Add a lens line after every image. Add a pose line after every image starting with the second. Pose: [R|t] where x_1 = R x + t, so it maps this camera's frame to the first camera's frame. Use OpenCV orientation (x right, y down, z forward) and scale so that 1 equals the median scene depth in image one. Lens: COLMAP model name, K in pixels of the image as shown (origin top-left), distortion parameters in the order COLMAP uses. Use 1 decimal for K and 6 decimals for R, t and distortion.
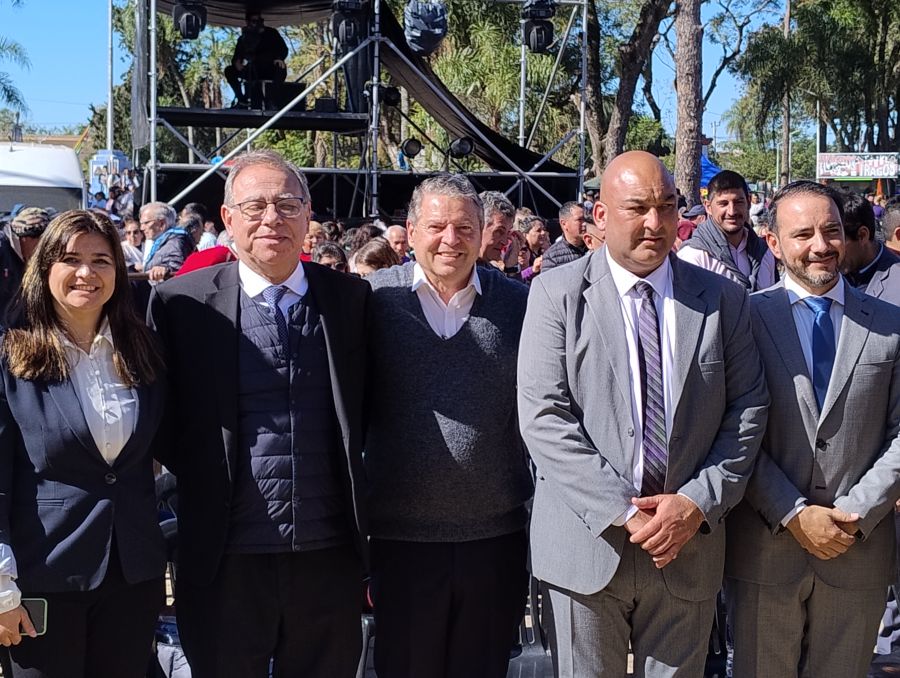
lens RADIAL K [[638.1, 0, 446.4], [0, 638.1, 344.6], [0, 0, 1]] dist [0.020824, -0.022983]
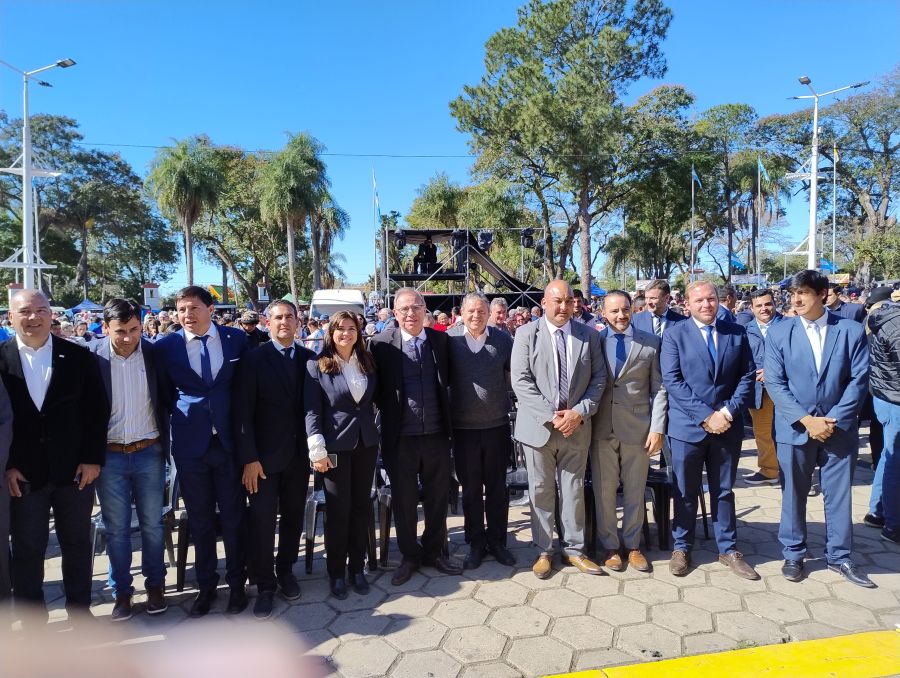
lens RADIAL K [[638.1, 0, 450.1], [0, 638.1, 337.5], [0, 0, 1]] dist [0.020824, -0.022983]
pose [[0.966065, -0.018125, -0.257661, 0.509476], [-0.035979, 0.978368, -0.203720, 0.452164], [0.255780, 0.206077, 0.944515, -1.500453]]
